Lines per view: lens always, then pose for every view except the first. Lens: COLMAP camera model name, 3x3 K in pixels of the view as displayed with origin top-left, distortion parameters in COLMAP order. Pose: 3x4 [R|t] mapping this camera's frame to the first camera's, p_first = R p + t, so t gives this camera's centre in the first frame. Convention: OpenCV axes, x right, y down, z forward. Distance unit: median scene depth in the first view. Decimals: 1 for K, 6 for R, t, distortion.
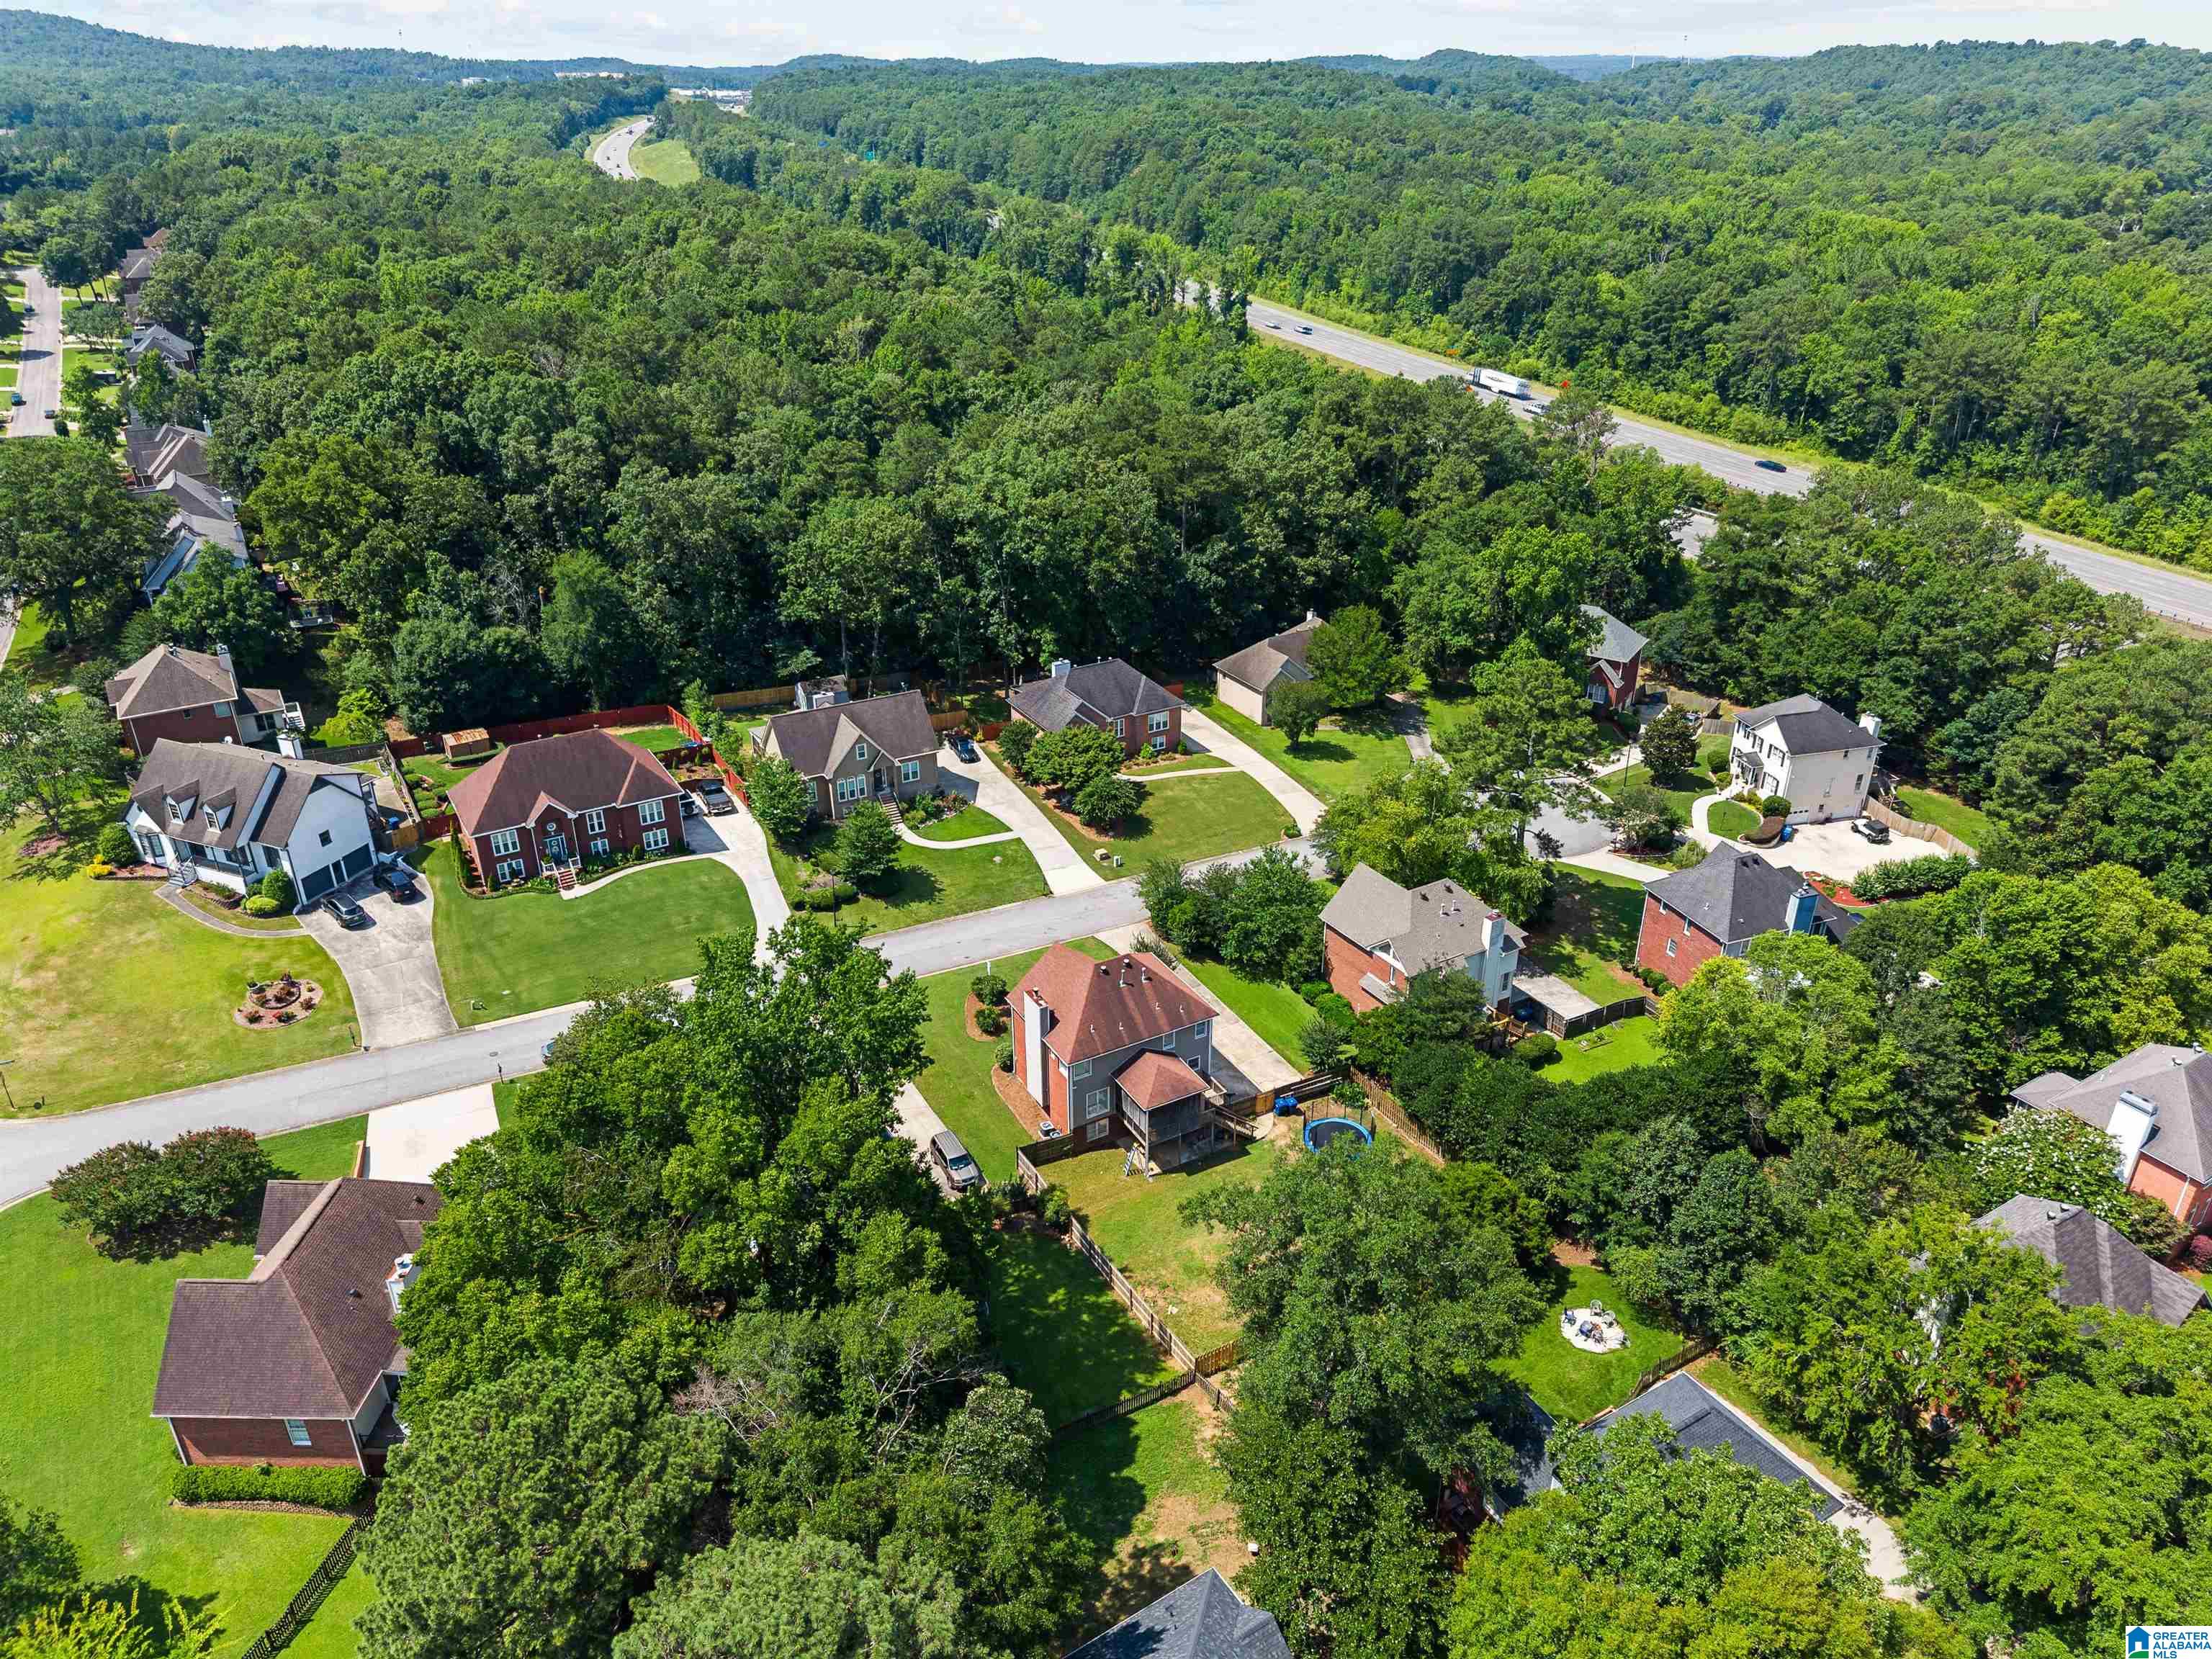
lens RADIAL K [[1485.8, 0, 1106.0], [0, 1485.8, 829.5], [0, 0, 1]] dist [0.127621, -0.235563]
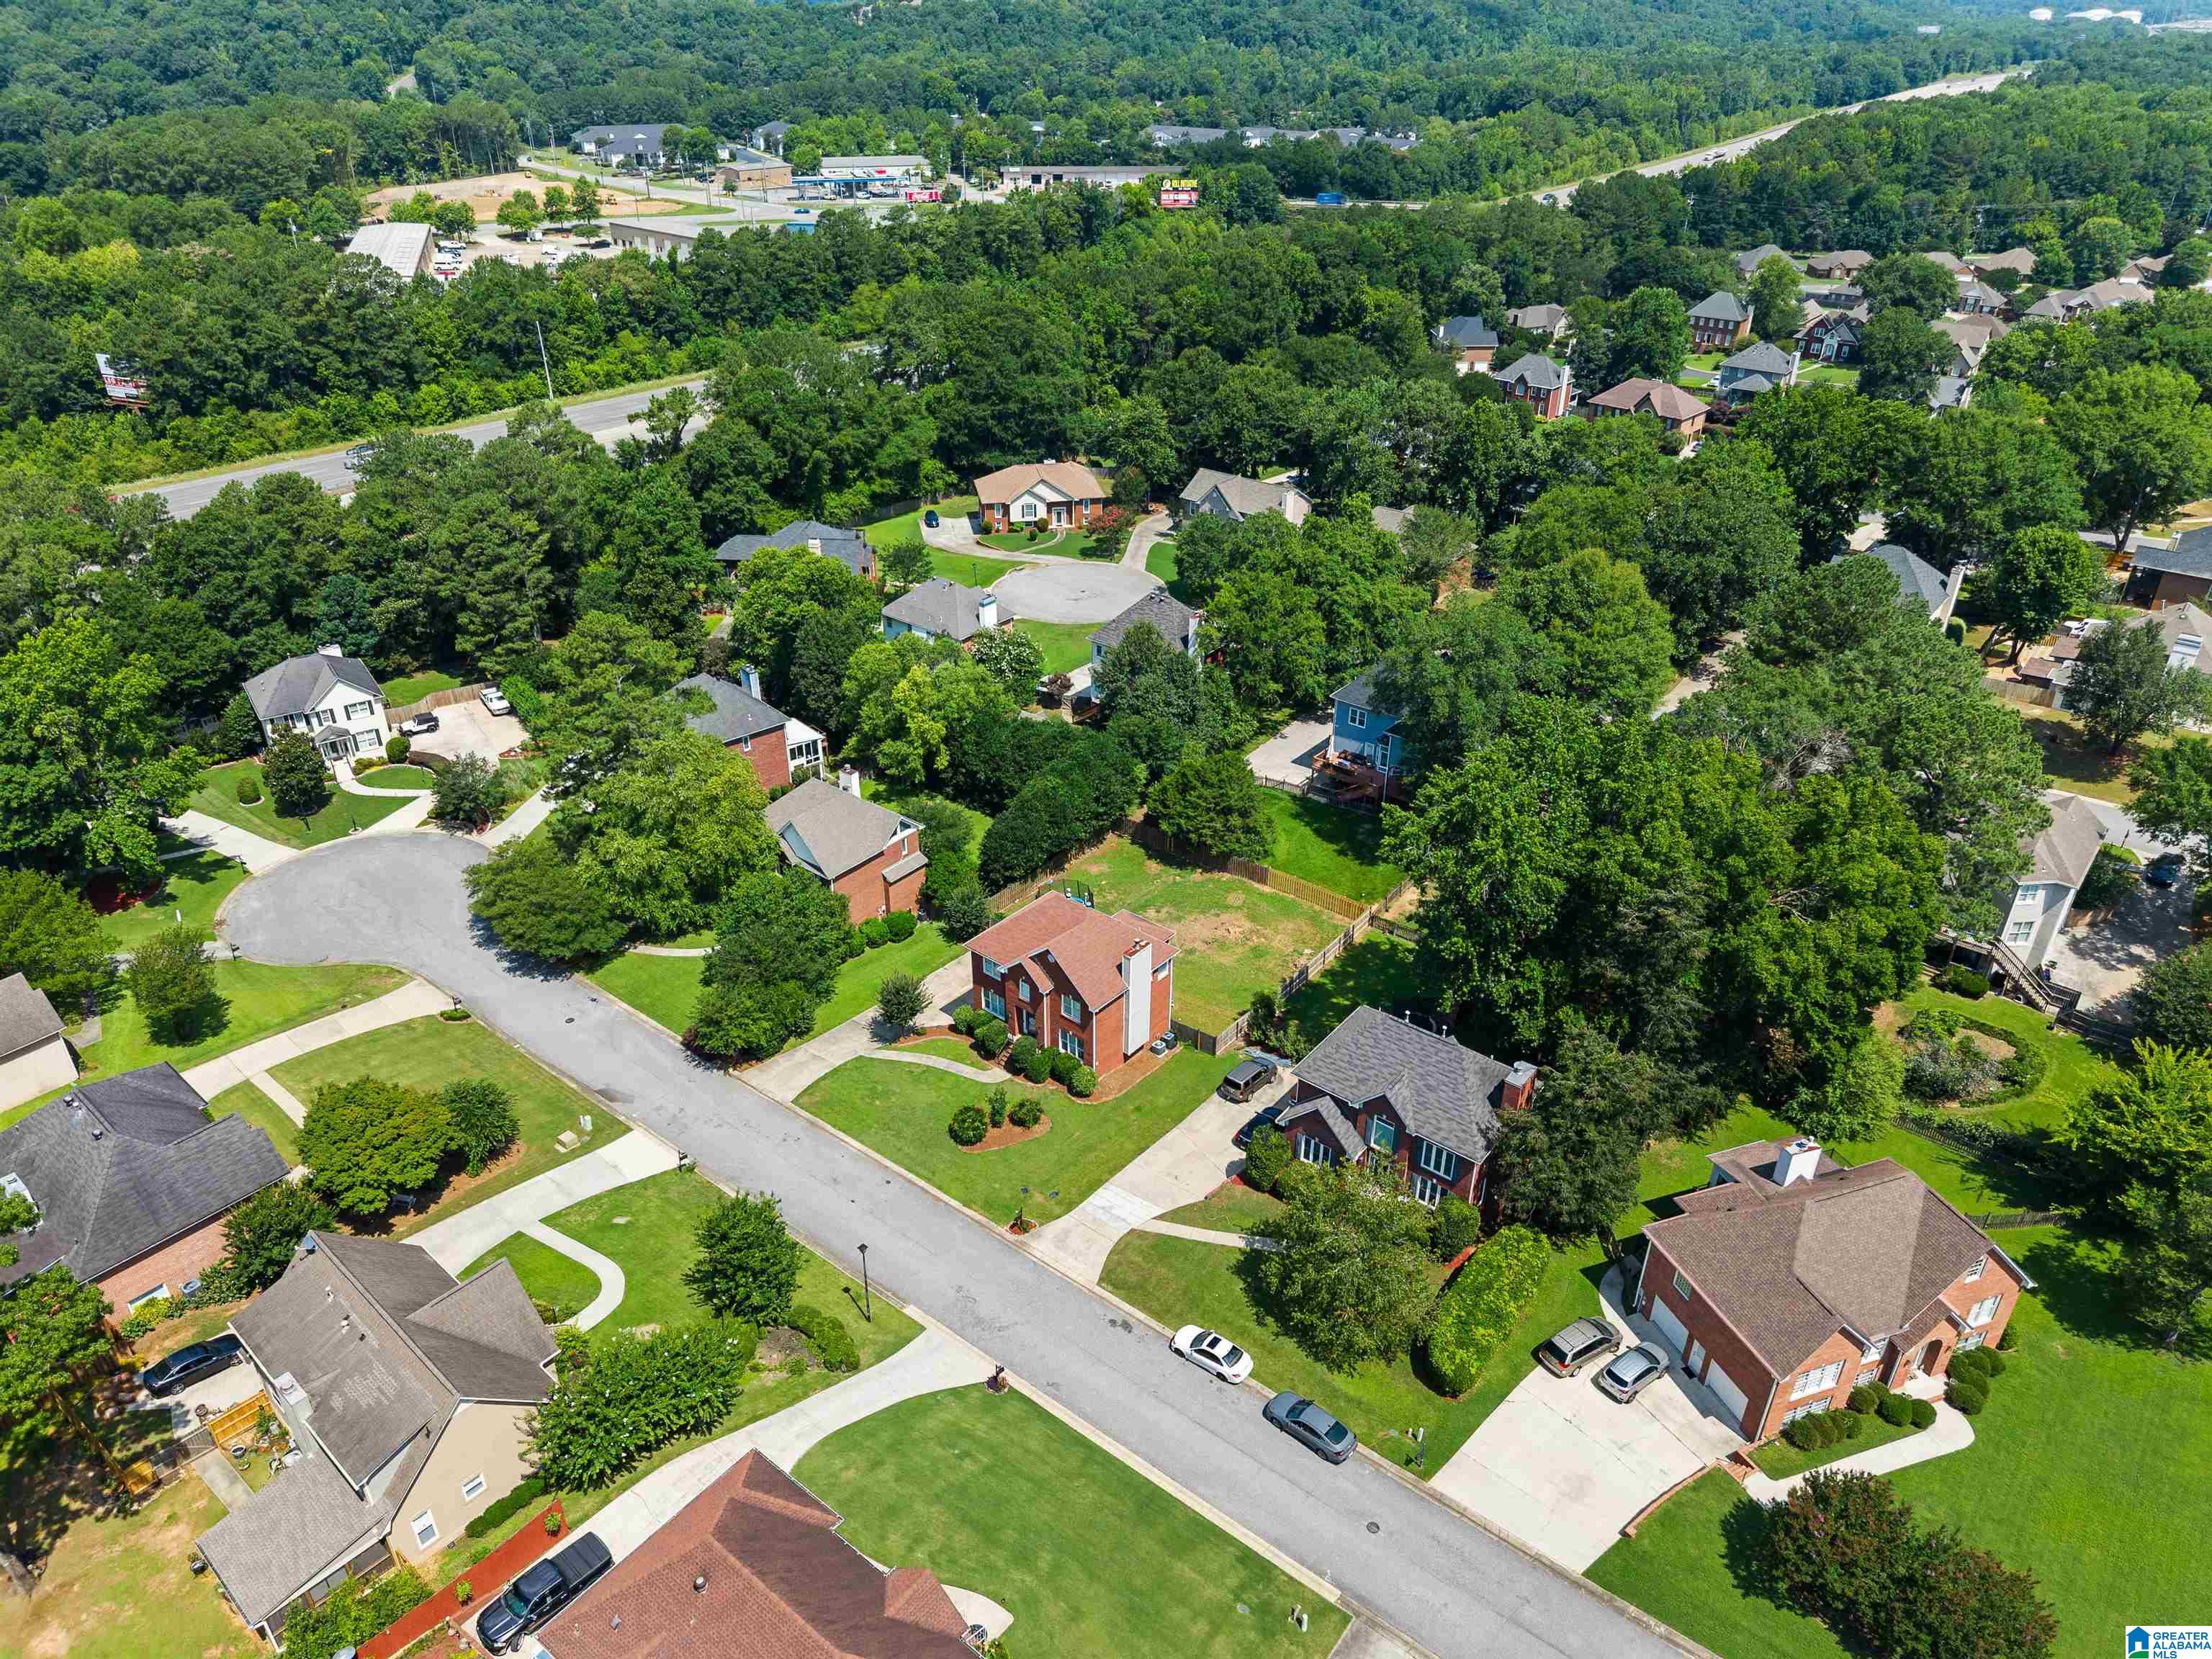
lens RADIAL K [[1485.8, 0, 1106.0], [0, 1485.8, 829.5], [0, 0, 1]] dist [0.127621, -0.235563]
pose [[-0.352146, -0.463368, 0.813194, -0.642440], [0.421644, 0.697146, 0.579831, -0.416952], [-0.835589, 0.547064, -0.050120, 0.811209]]
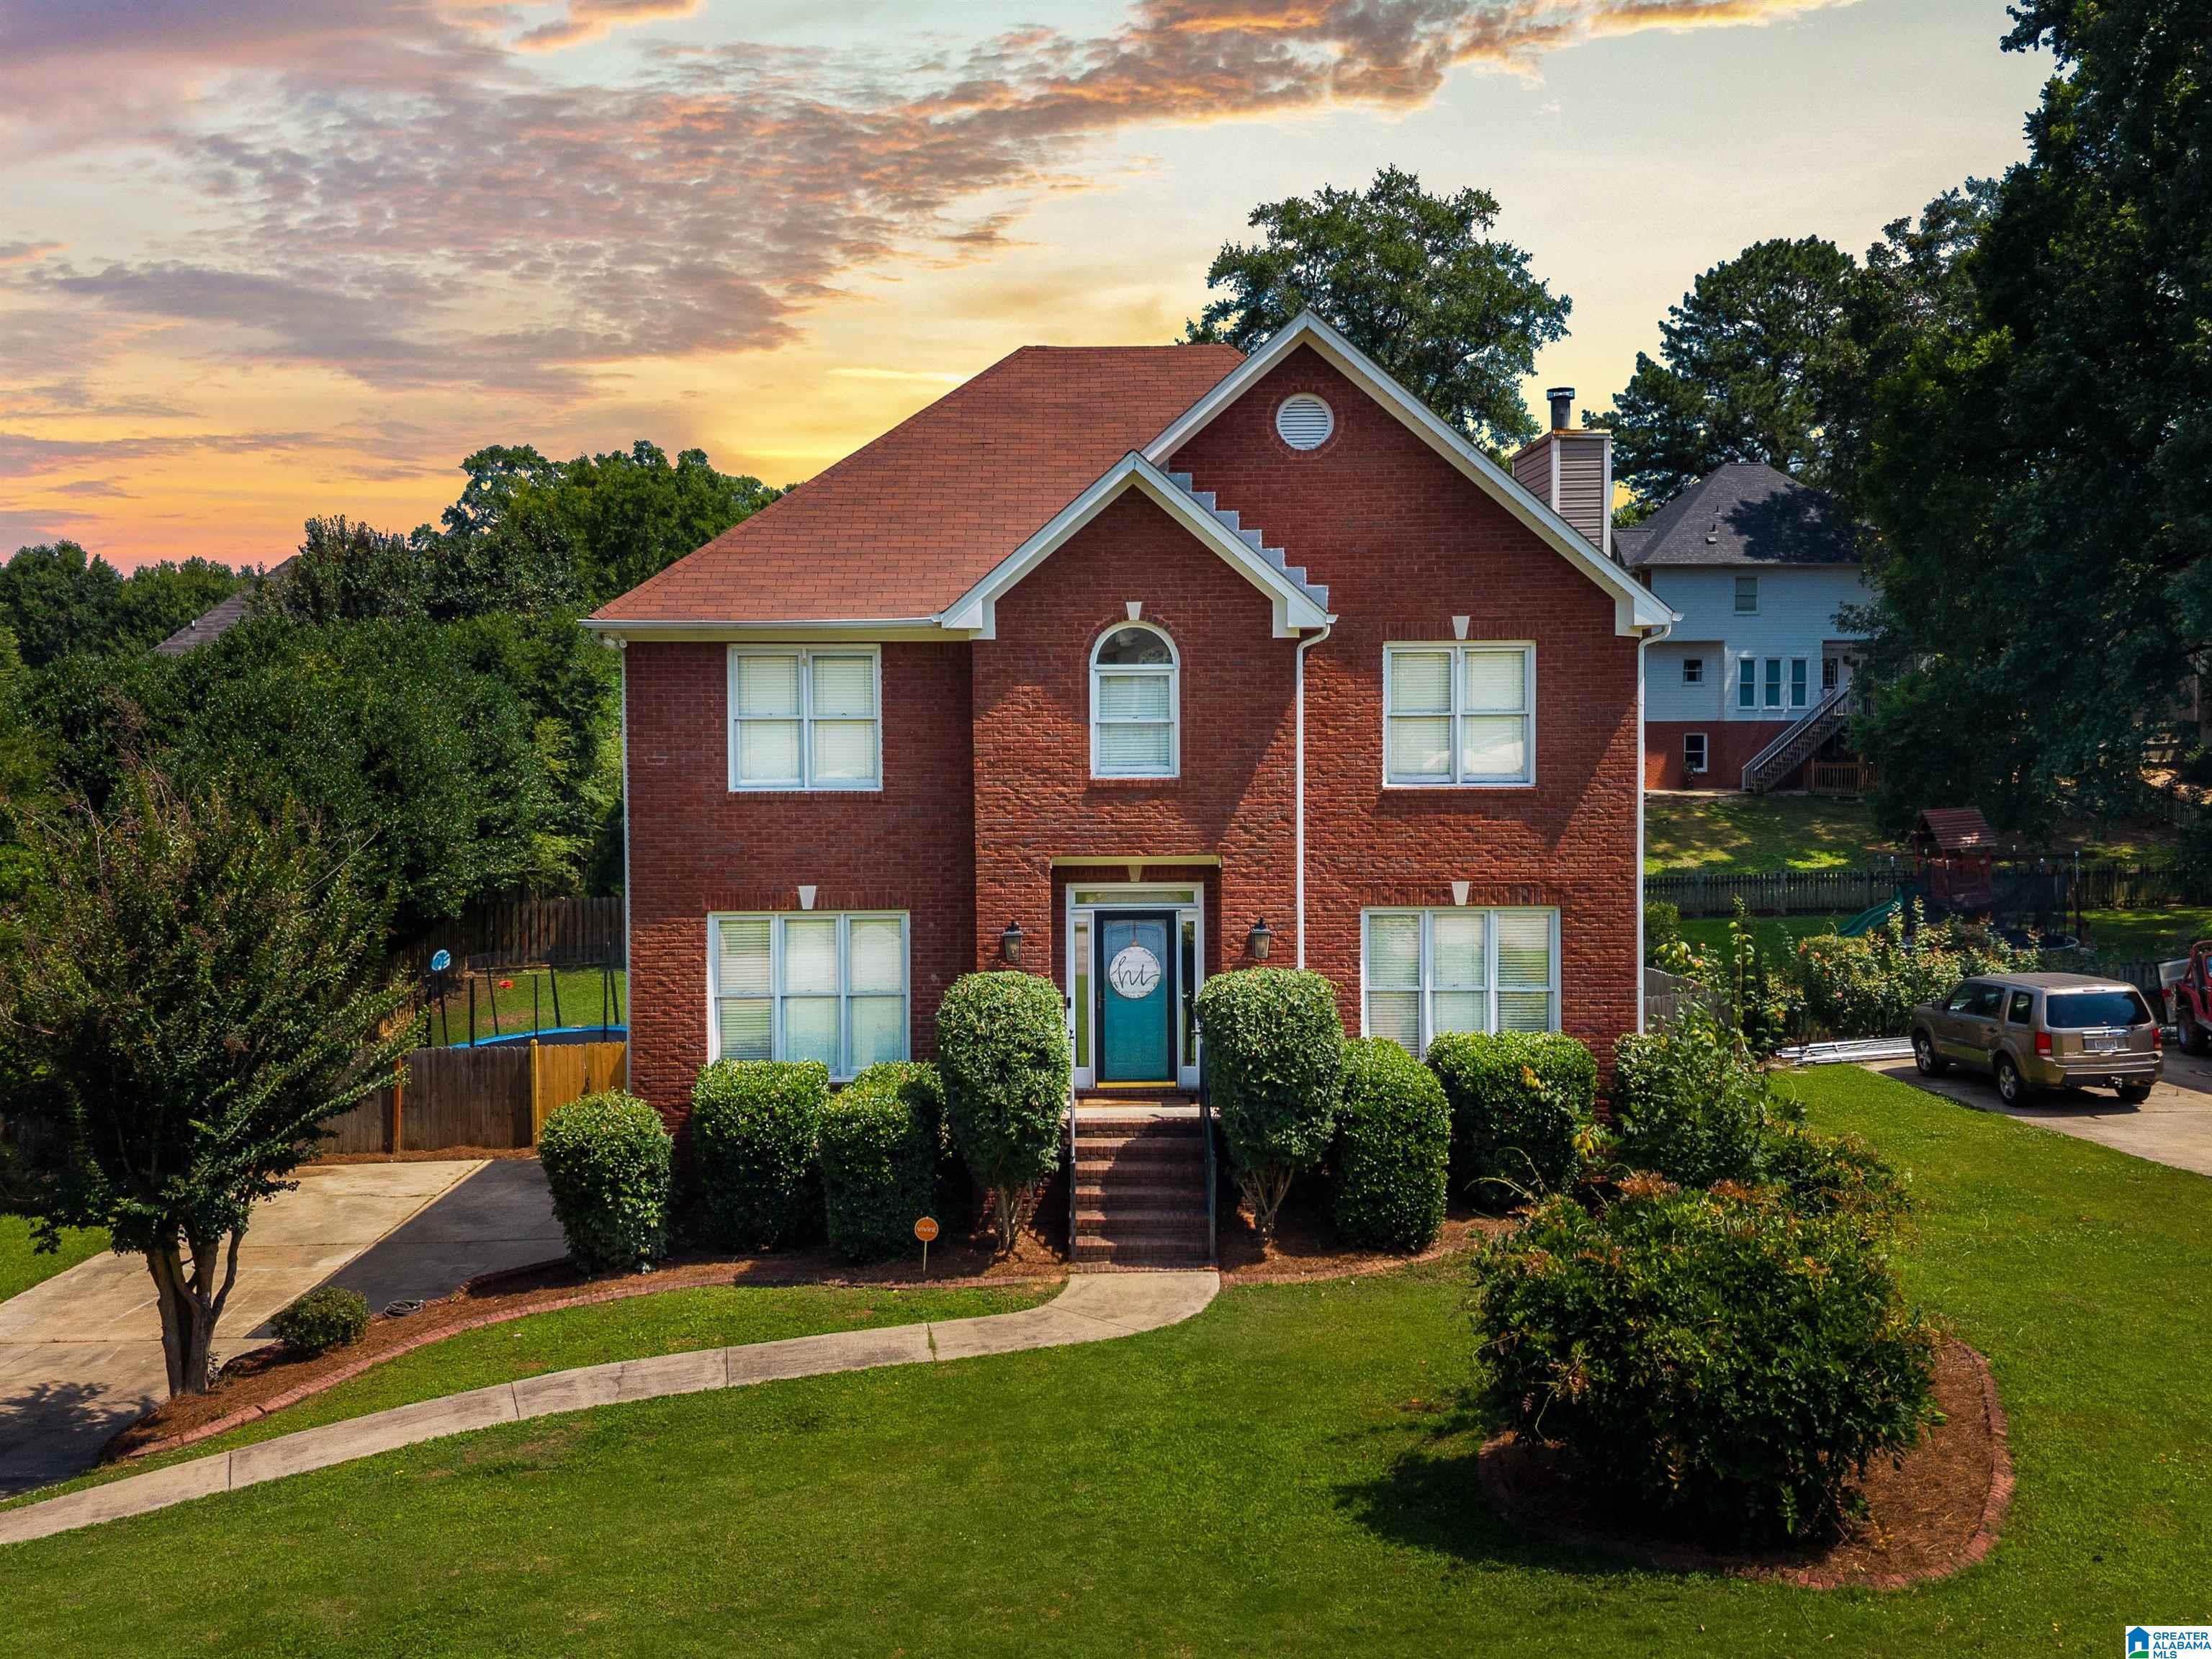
lens RADIAL K [[1897.5, 0, 1147.7], [0, 1897.5, 729.8], [0, 0, 1]] dist [-0.010316, -0.010764]
pose [[-0.886532, 0.005277, 0.462637, -0.091646], [0.218405, 0.886285, 0.408410, 0.025259], [-0.407873, 0.463111, -0.786872, 0.983611]]
